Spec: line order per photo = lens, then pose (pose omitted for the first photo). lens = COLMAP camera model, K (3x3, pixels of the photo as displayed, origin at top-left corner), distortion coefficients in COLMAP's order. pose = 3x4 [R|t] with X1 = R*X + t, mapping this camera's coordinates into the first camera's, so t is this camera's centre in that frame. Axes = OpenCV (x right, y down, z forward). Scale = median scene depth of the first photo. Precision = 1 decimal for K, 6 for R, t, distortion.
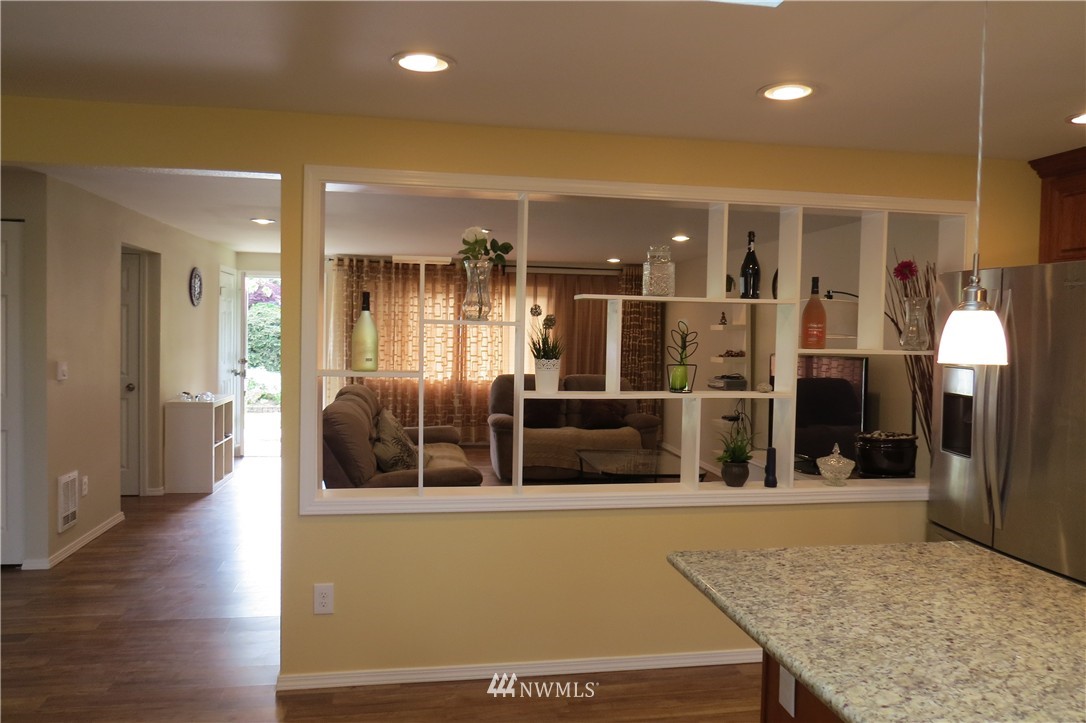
lens RADIAL K [[783.3, 0, 558.9], [0, 783.3, 343.9], [0, 0, 1]] dist [-0.021062, 0.008307]
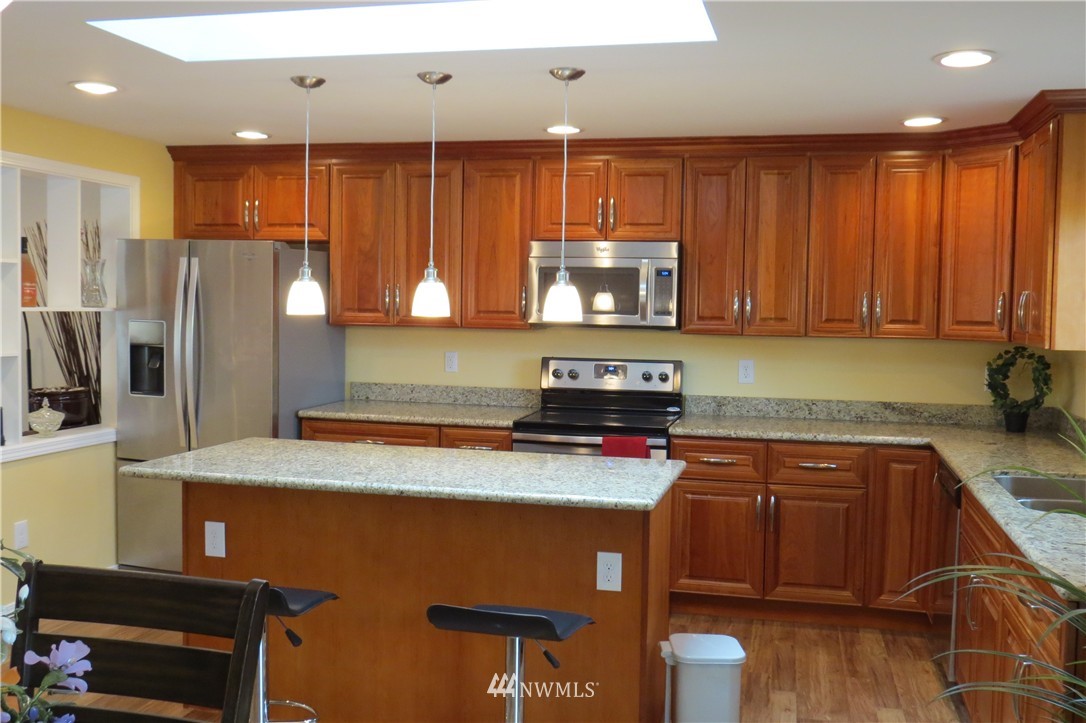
lens RADIAL K [[1075.3, 0, 542.9], [0, 1075.3, 359.3], [0, 0, 1]] dist [-0.047992, 0.000000]
pose [[0.405449, -0.057236, 0.912324, -0.676144], [0.011875, 0.998283, 0.057351, 0.002188], [-0.914041, -0.012420, 0.405432, -0.186318]]
